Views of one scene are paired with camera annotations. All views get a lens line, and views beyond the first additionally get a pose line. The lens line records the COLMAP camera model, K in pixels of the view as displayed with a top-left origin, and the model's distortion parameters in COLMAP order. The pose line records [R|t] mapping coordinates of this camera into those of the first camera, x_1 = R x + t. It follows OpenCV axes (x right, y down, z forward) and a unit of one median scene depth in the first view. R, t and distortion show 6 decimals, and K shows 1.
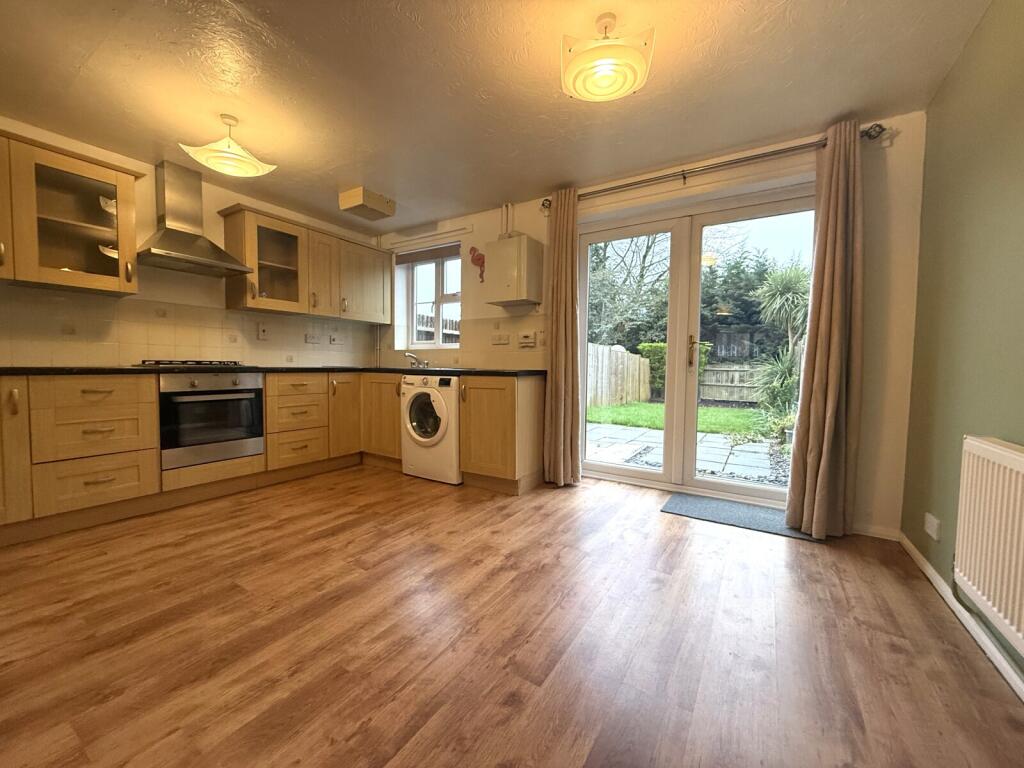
lens RADIAL K [[407.9, 0, 507.5], [0, 407.9, 384.8], [0, 0, 1]] dist [0.000321, 0.000036]
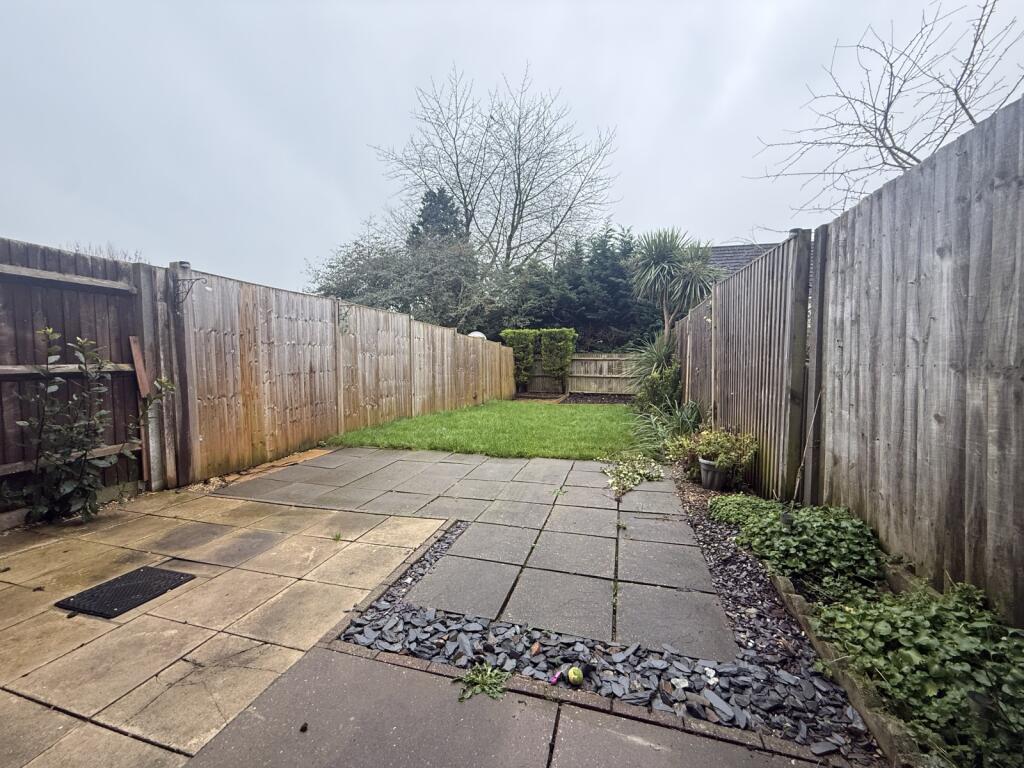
lens RADIAL K [[407.9, 0, 511.7], [0, 407.9, 382.4], [0, 0, 1]] dist [0.000321, 0.000036]
pose [[0.955988, -0.029511, 0.291918, 0.100325], [0.026538, 0.999548, 0.014141, -0.003508], [-0.292203, -0.005772, 0.956339, 0.199050]]
